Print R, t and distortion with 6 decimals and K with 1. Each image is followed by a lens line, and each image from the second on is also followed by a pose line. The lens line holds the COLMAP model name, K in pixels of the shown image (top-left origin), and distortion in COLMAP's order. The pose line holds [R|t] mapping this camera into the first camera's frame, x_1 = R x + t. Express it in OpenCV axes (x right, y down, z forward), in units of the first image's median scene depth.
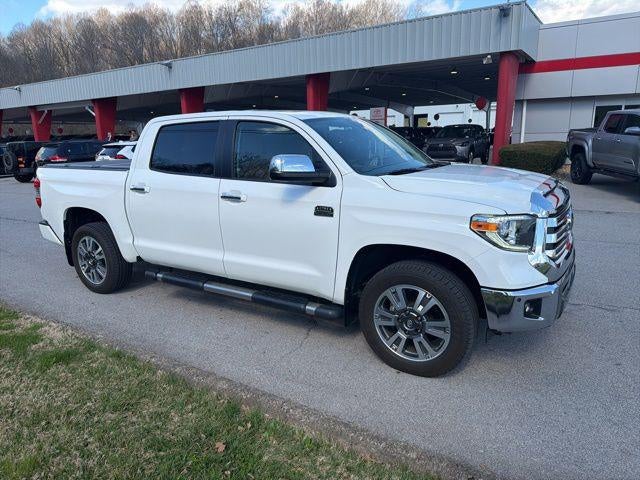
lens RADIAL K [[452.6, 0, 316.5], [0, 452.6, 246.2], [0, 0, 1]] dist [0.056624, -0.074657]
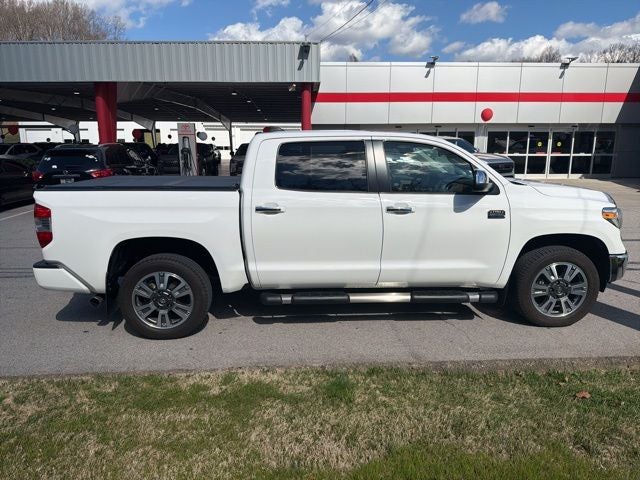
lens RADIAL K [[452.6, 0, 316.5], [0, 452.6, 246.2], [0, 0, 1]] dist [0.056624, -0.074657]
pose [[0.816016, -0.101566, 0.569036, -0.761236], [0.120884, 0.992659, 0.003827, -0.037600], [-0.565248, 0.065665, 0.822303, 0.168219]]
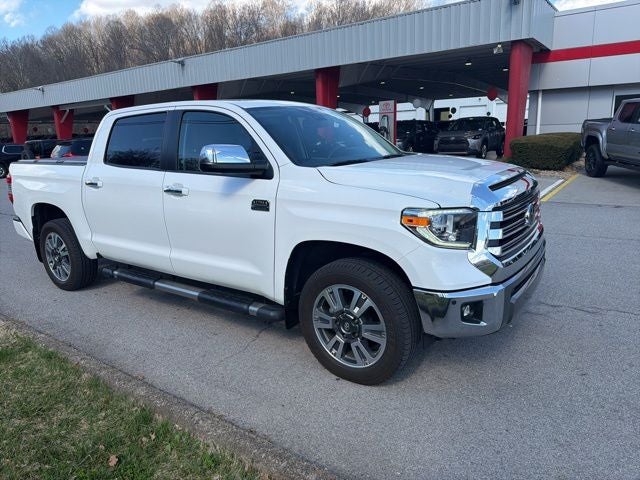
lens RADIAL K [[452.9, 0, 316.5], [0, 452.9, 238.7], [0, 0, 1]] dist [0.052716, -0.067244]
pose [[0.998525, -0.000309, -0.054288, 0.124680], [-0.000097, 0.999972, -0.007466, -0.000711], [0.054289, 0.007460, 0.998497, 0.048827]]
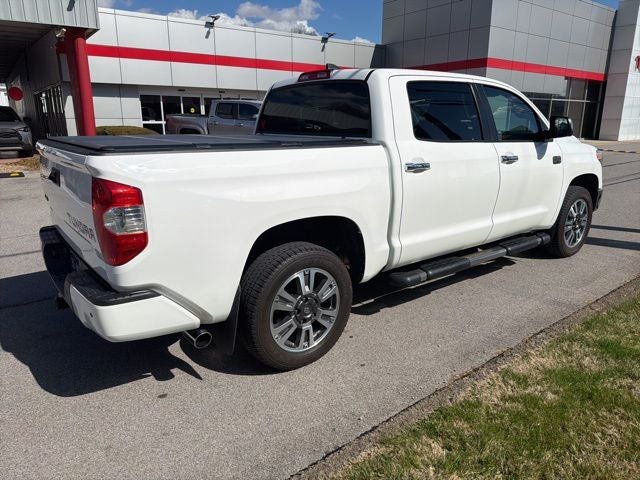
lens RADIAL K [[452.9, 0, 316.5], [0, 452.9, 238.7], [0, 0, 1]] dist [0.052716, -0.067244]
pose [[0.334155, -0.217431, 0.917095, -1.033665], [0.216954, 0.964642, 0.149654, -0.142532], [-0.917208, 0.148960, 0.369513, 0.809022]]
